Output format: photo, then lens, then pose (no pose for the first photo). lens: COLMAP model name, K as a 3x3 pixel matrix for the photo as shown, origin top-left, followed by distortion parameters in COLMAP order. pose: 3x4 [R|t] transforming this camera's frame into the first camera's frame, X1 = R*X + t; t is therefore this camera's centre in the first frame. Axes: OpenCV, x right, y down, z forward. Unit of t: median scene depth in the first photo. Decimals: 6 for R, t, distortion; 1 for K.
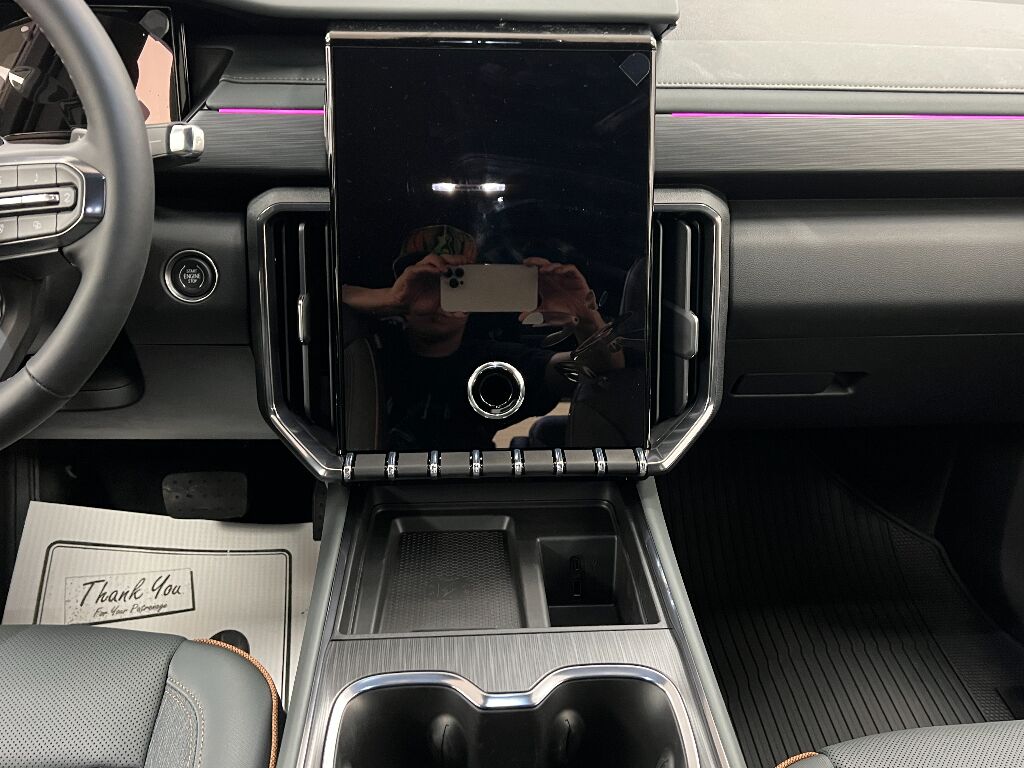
lens RADIAL K [[903.6, 0, 512.0], [0, 903.6, 384.0], [0, 0, 1]] dist [0.030818, -0.003496]
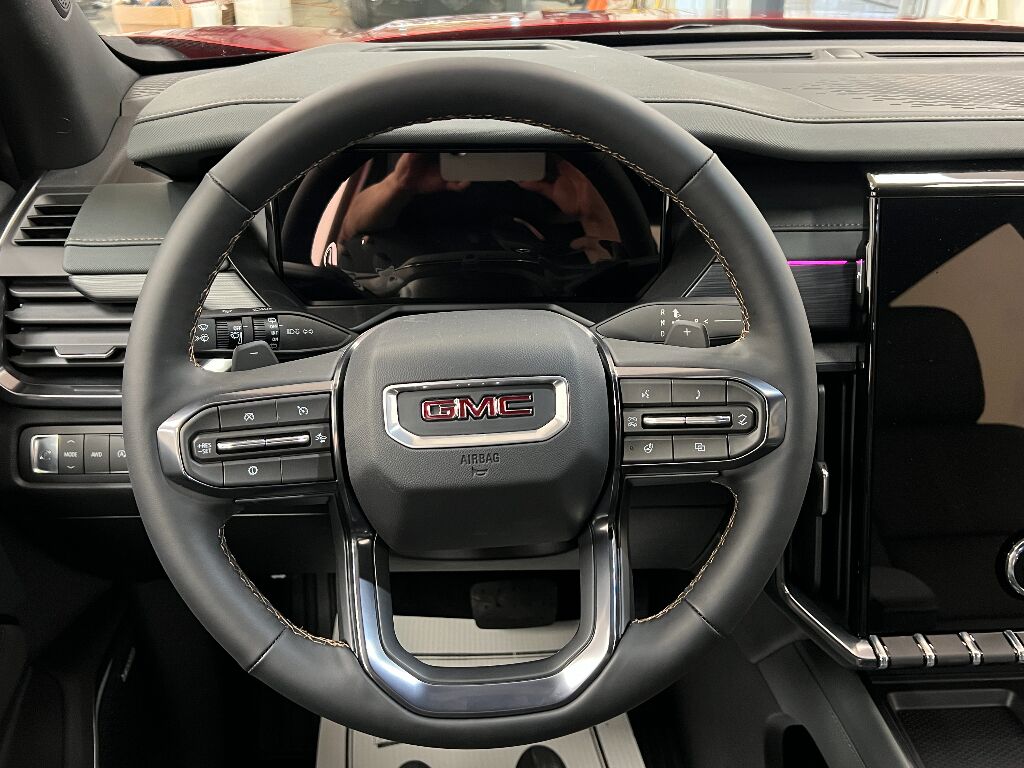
lens RADIAL K [[903.6, 0, 512.0], [0, 903.6, 384.0], [0, 0, 1]] dist [0.030818, -0.003496]
pose [[0.999618, -0.011947, -0.024903, -0.515595], [0.011980, 0.999928, 0.001173, -0.180943], [0.024887, -0.001471, 0.999689, 0.080450]]
